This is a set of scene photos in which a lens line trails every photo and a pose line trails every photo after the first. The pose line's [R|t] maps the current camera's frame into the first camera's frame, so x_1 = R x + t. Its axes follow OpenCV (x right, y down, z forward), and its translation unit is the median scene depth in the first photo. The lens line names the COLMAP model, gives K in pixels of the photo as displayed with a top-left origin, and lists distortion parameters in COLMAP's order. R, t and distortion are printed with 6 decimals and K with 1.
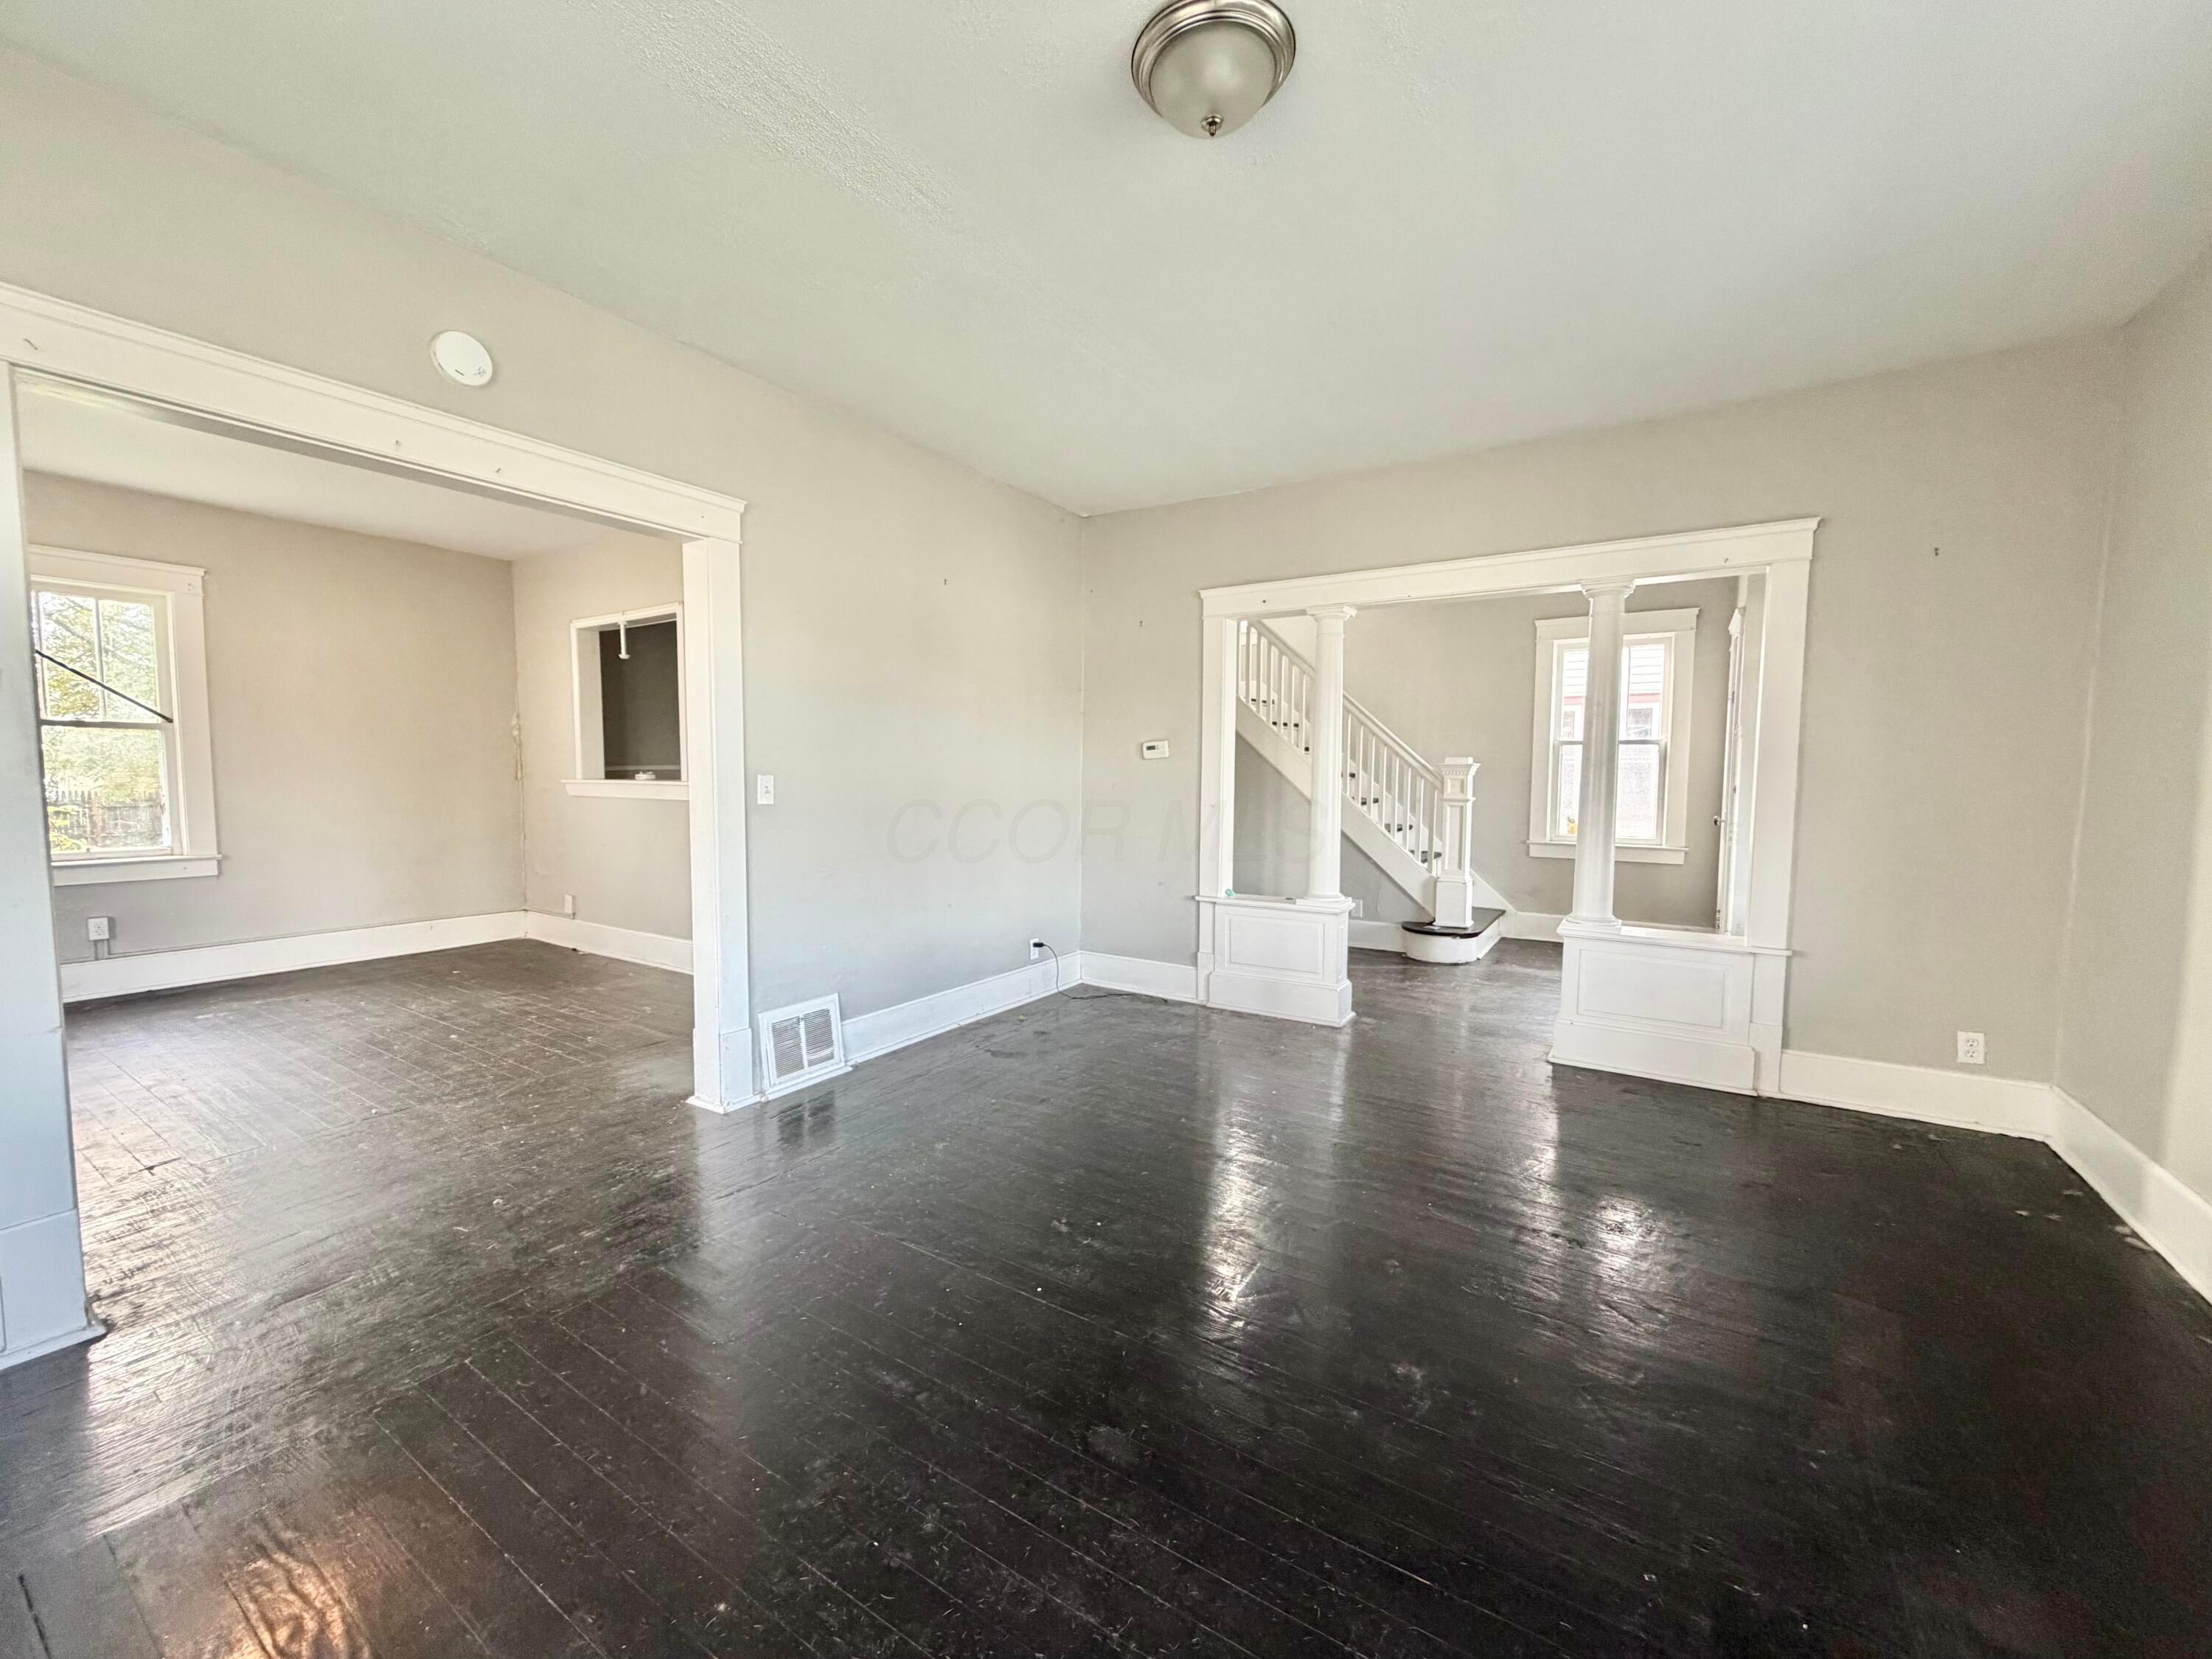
lens RADIAL K [[879.3, 0, 1100.6], [0, 879.3, 830.2], [0, 0, 1]] dist [0.000814, 0.000382]
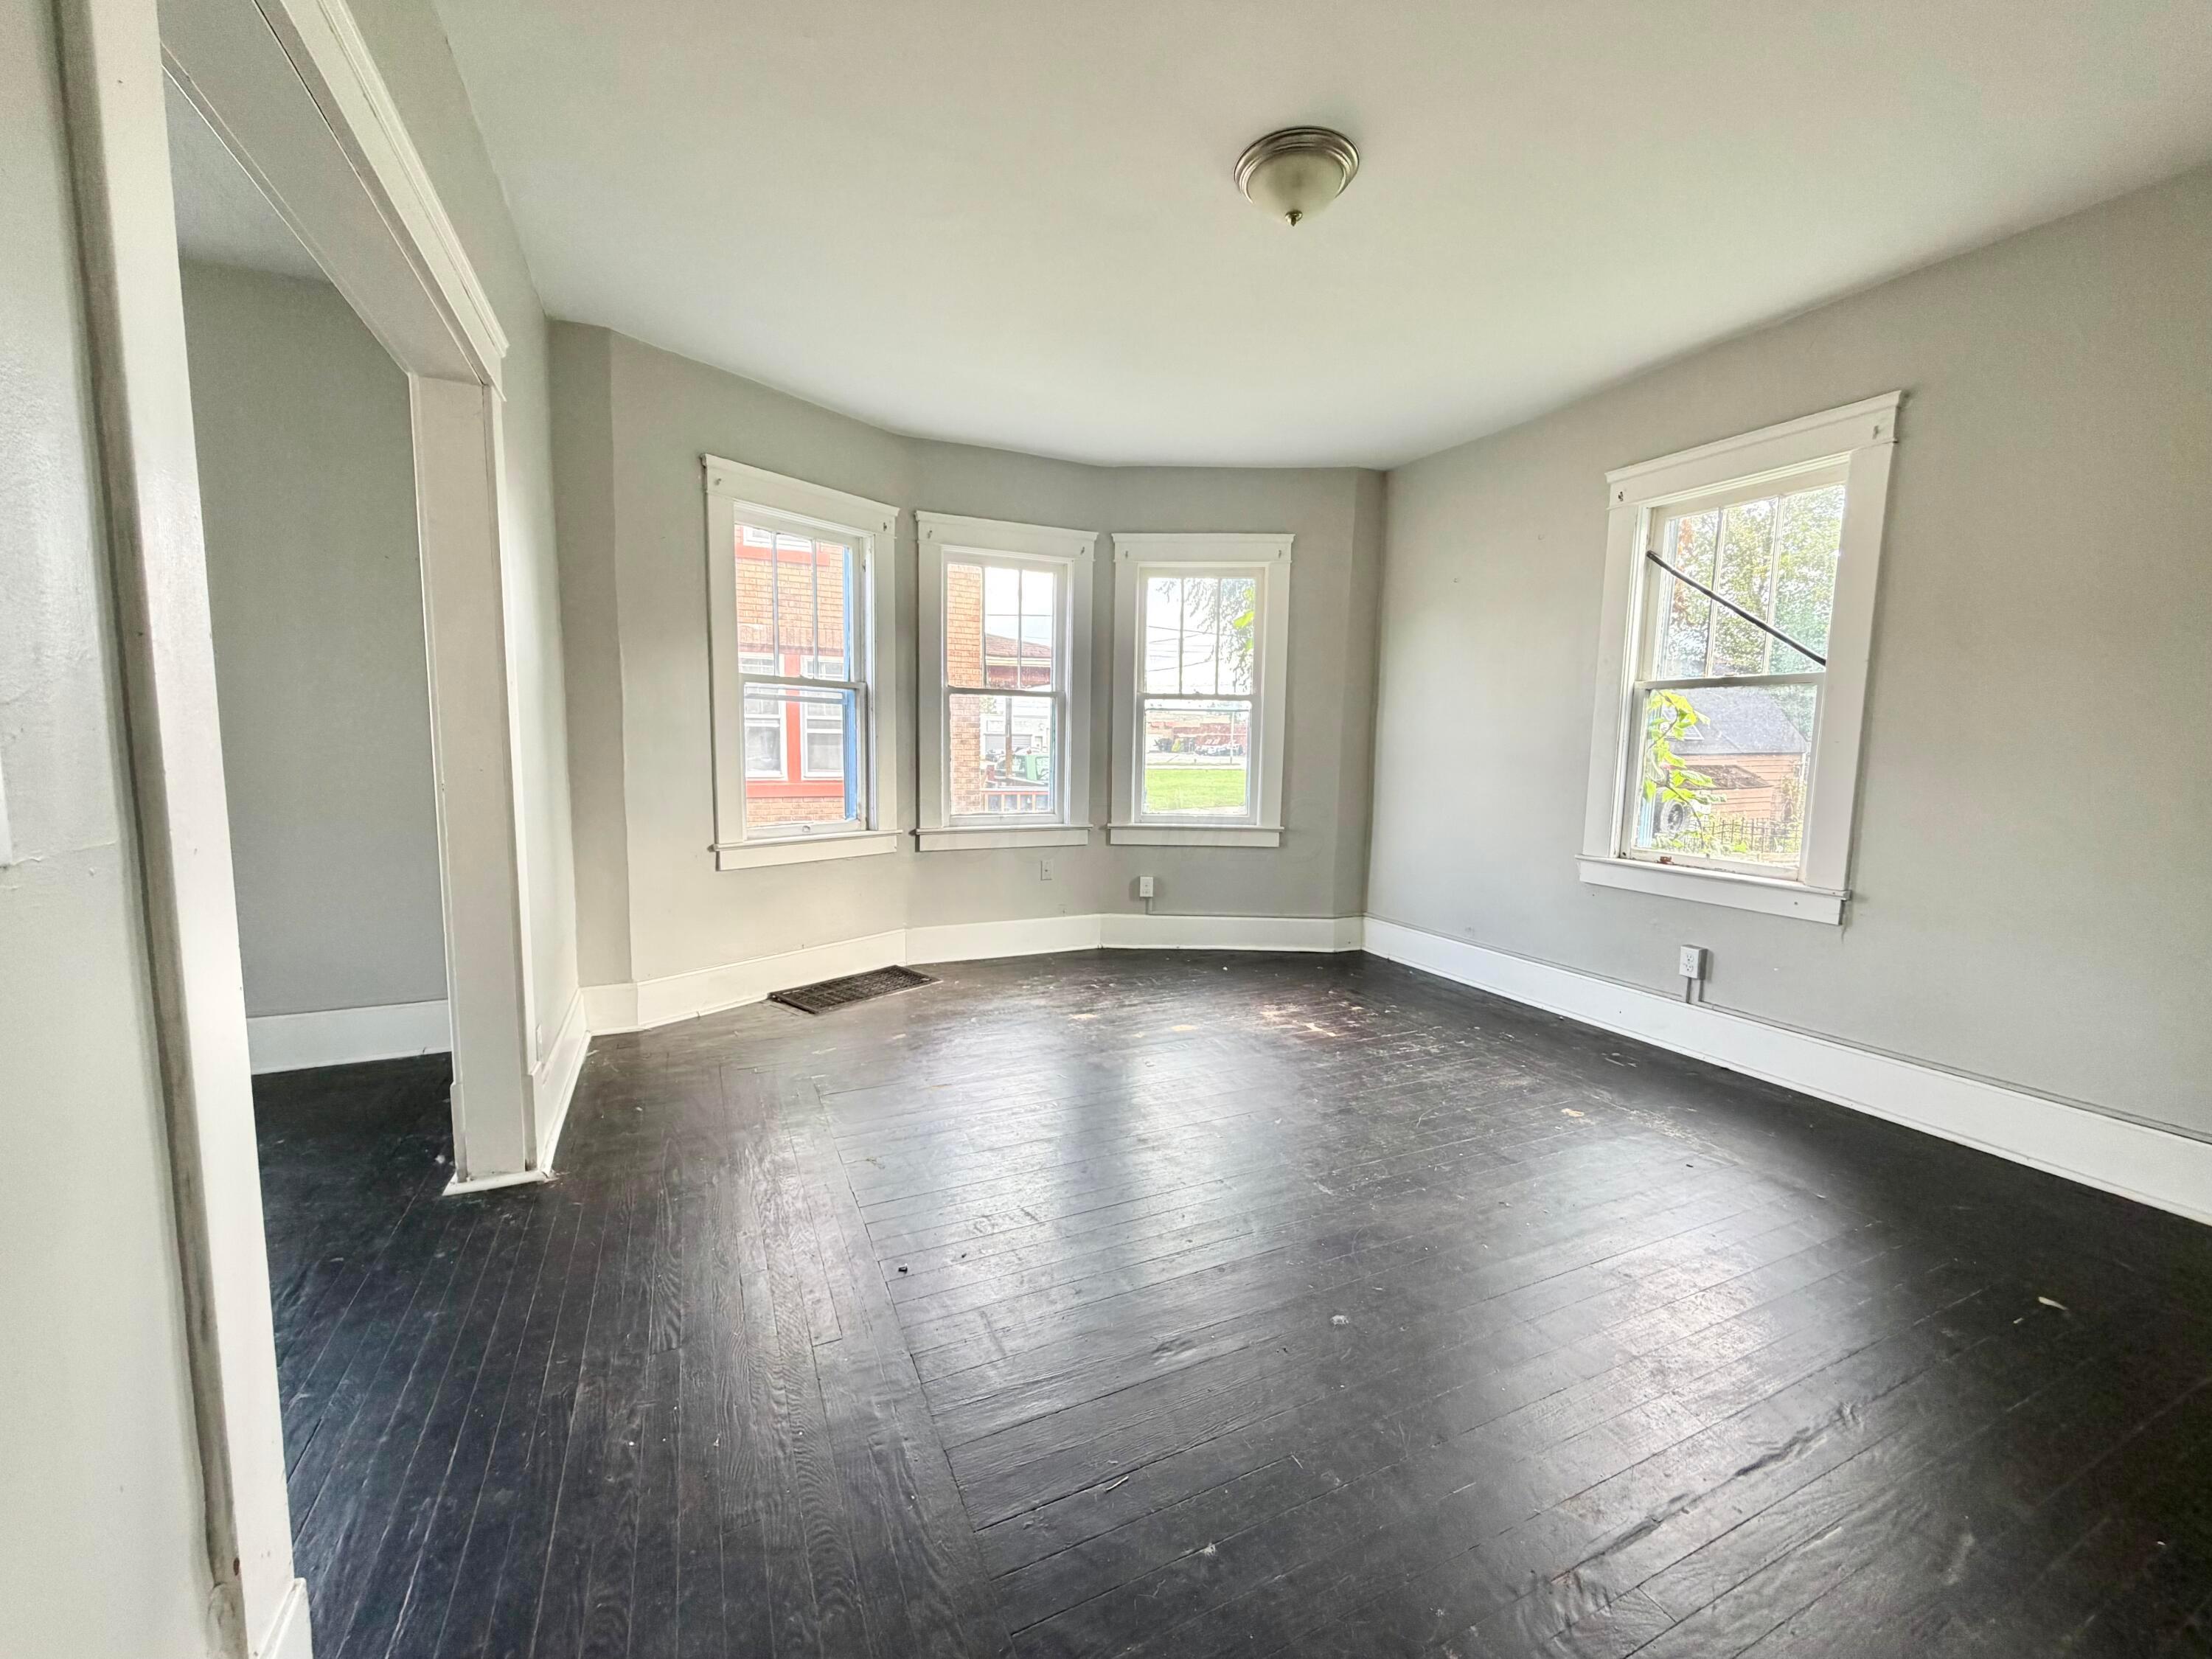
lens RADIAL K [[879.3, 0, 1100.6], [0, 879.3, 830.2], [0, 0, 1]] dist [0.000814, 0.000382]
pose [[-0.534973, 0.072246, -0.841774, -0.254346], [-0.074848, 0.988367, 0.132395, -0.055168], [0.841547, 0.133833, -0.523343, 0.920452]]
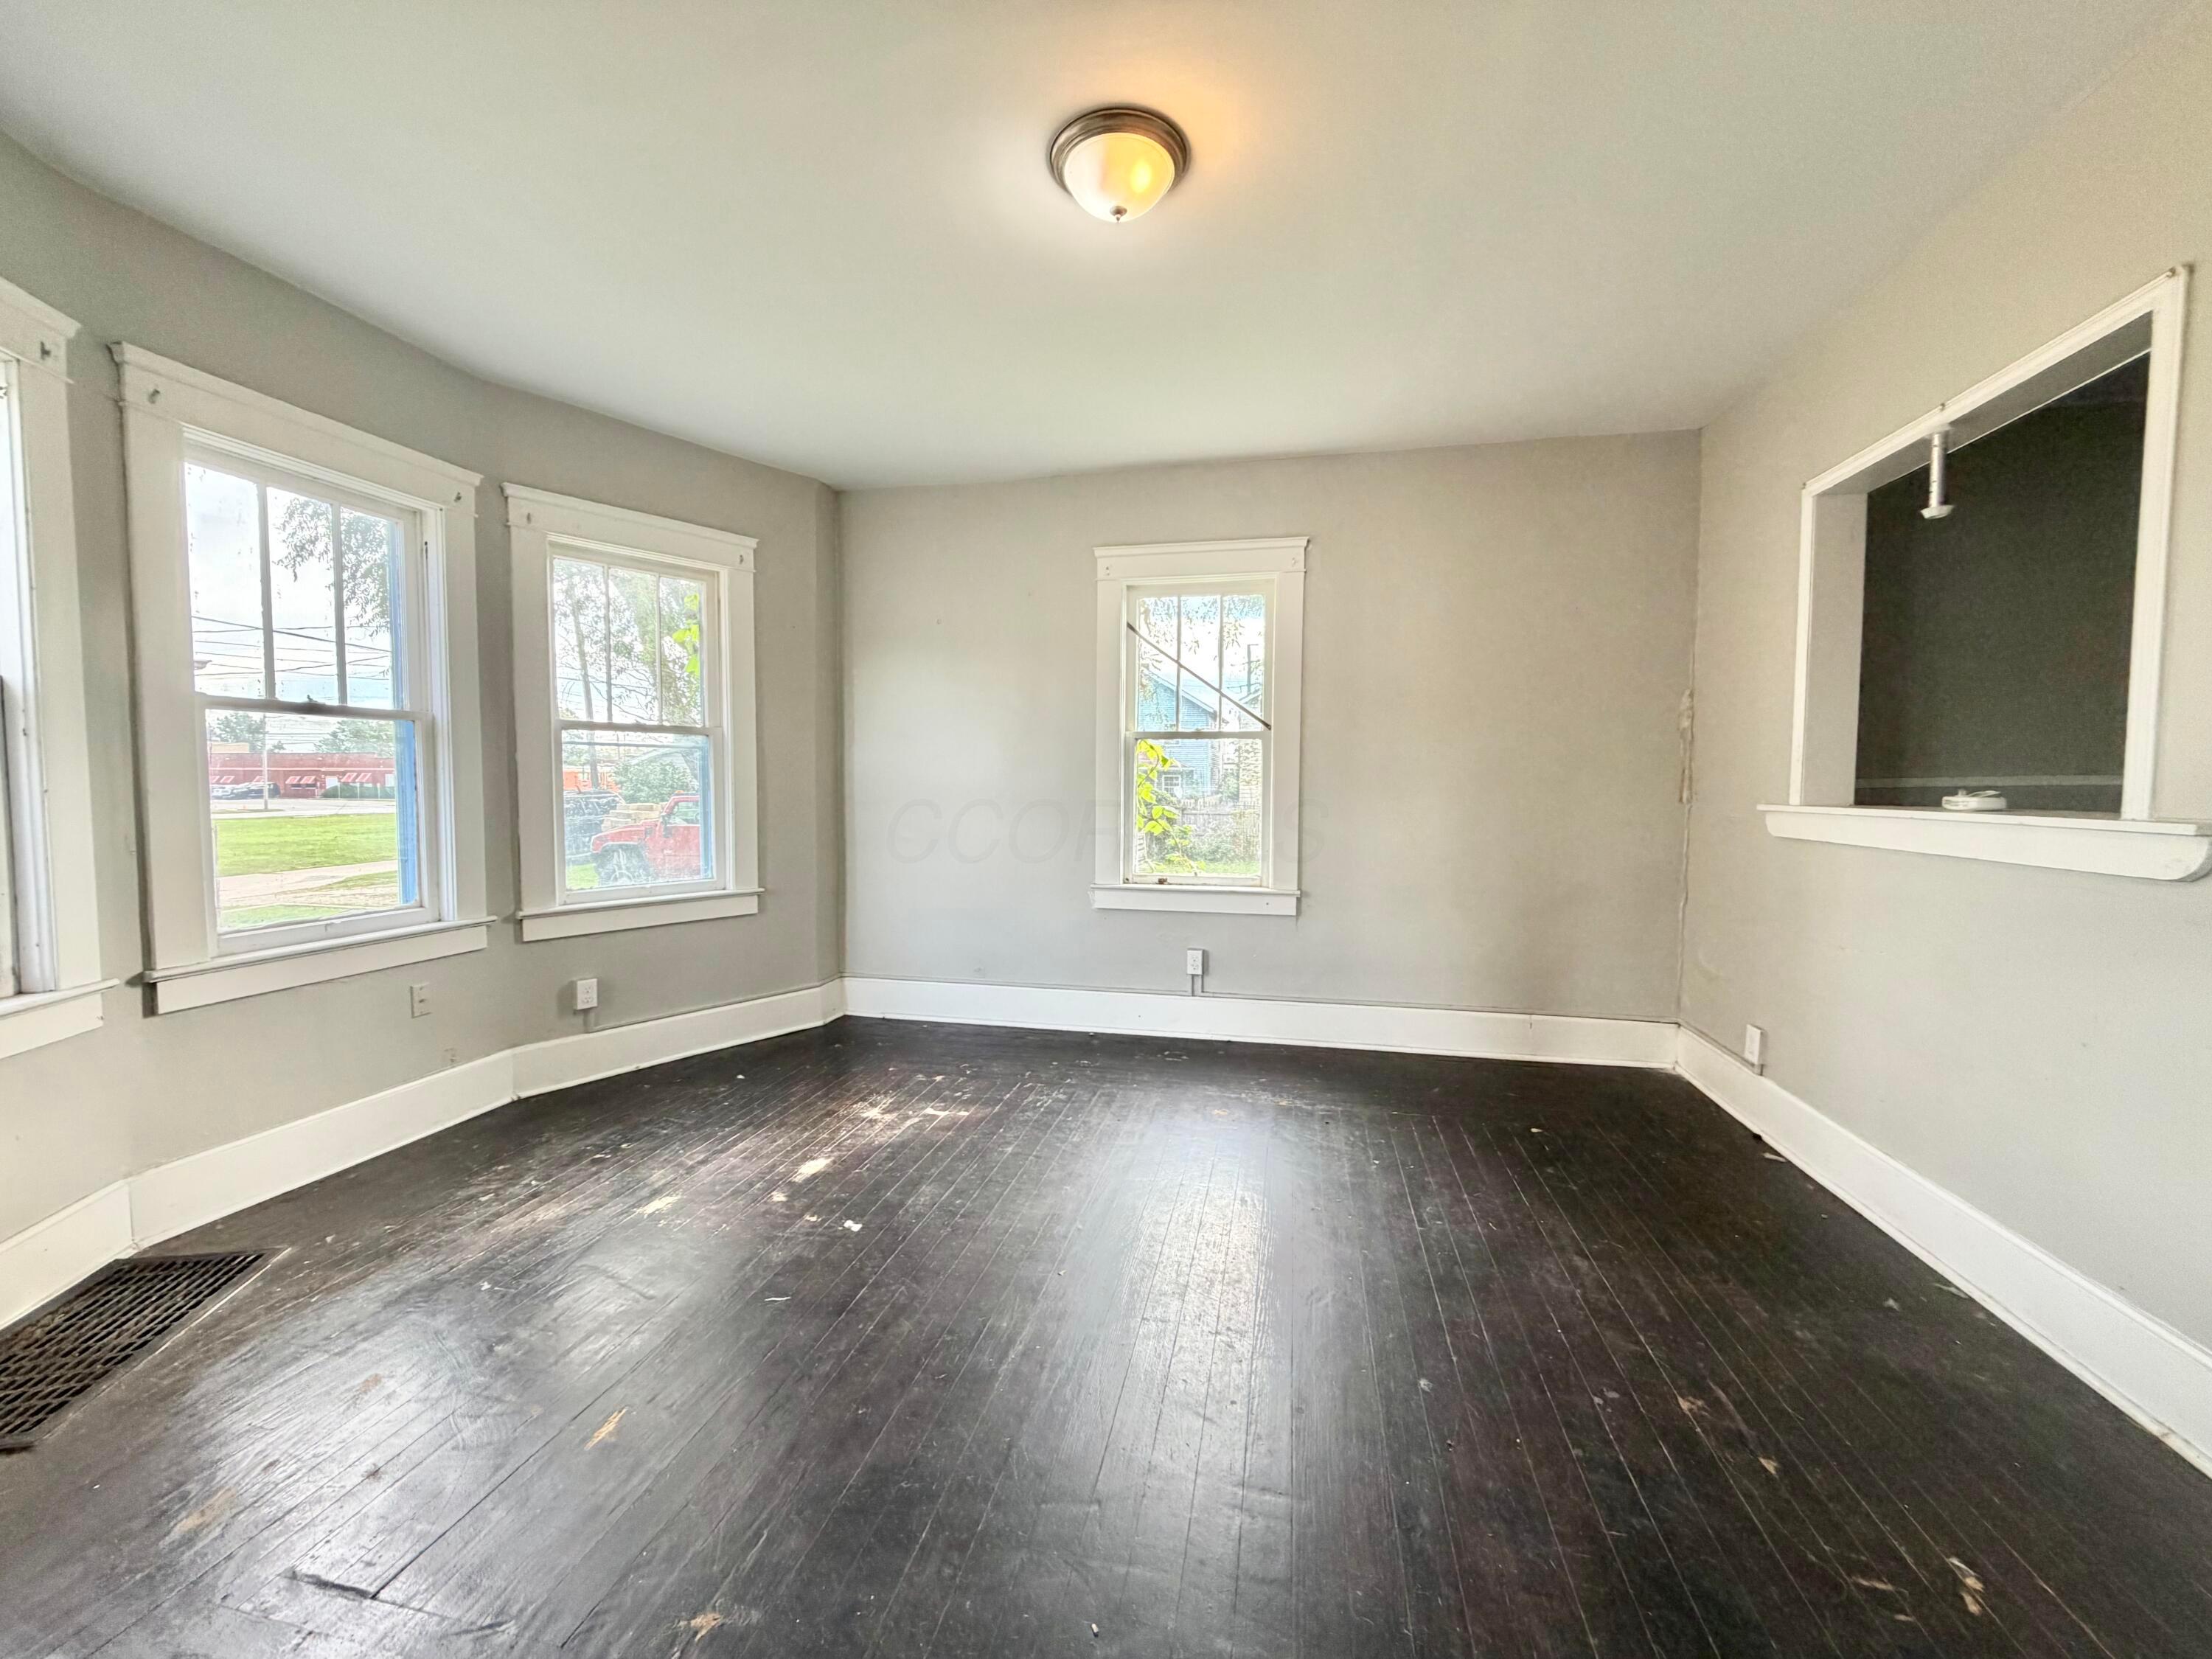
lens RADIAL K [[879.3, 0, 1100.6], [0, 879.3, 830.2], [0, 0, 1]] dist [0.000814, 0.000382]
pose [[0.348187, 0.047639, -0.936214, -0.324916], [-0.064409, 0.997563, 0.026806, -0.038844], [0.935210, 0.050968, 0.350407, 0.567101]]
